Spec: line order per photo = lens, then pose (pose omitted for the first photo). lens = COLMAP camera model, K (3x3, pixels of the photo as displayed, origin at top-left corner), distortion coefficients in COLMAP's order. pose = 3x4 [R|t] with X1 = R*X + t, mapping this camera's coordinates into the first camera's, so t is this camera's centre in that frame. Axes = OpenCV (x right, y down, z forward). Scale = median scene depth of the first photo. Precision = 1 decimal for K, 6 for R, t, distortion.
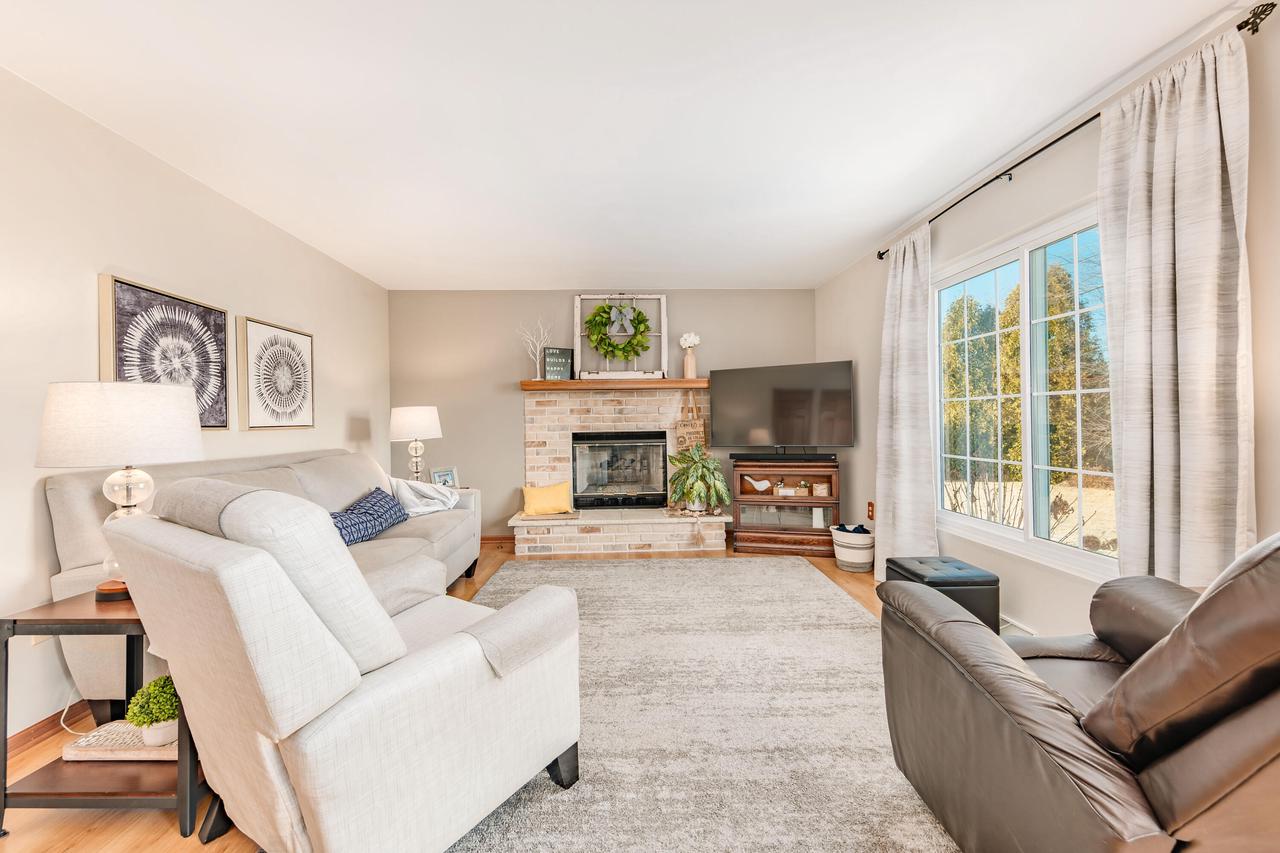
lens RADIAL K [[495.0, 0, 638.1], [0, 495.0, 423.7], [0, 0, 1]] dist [0.000419, 0.000129]
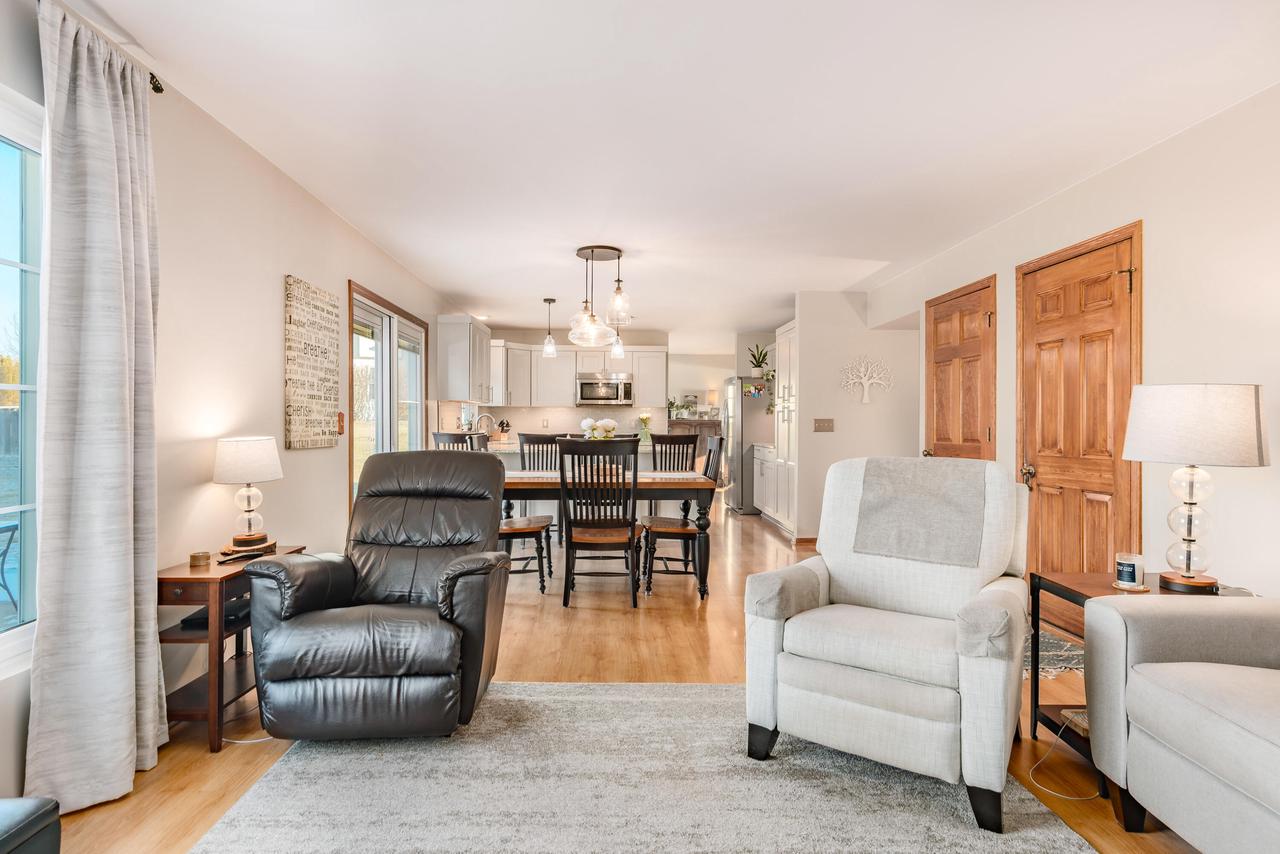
lens RADIAL K [[649.8, 0, 636.2], [0, 649.8, 424.6], [0, 0, 1]] dist [-0.000132, -0.000008]
pose [[-0.999949, 0.009372, 0.003694, 0.107895], [0.009380, 0.999954, 0.002184, -0.009312], [-0.003674, 0.002219, -0.999991, 2.342451]]
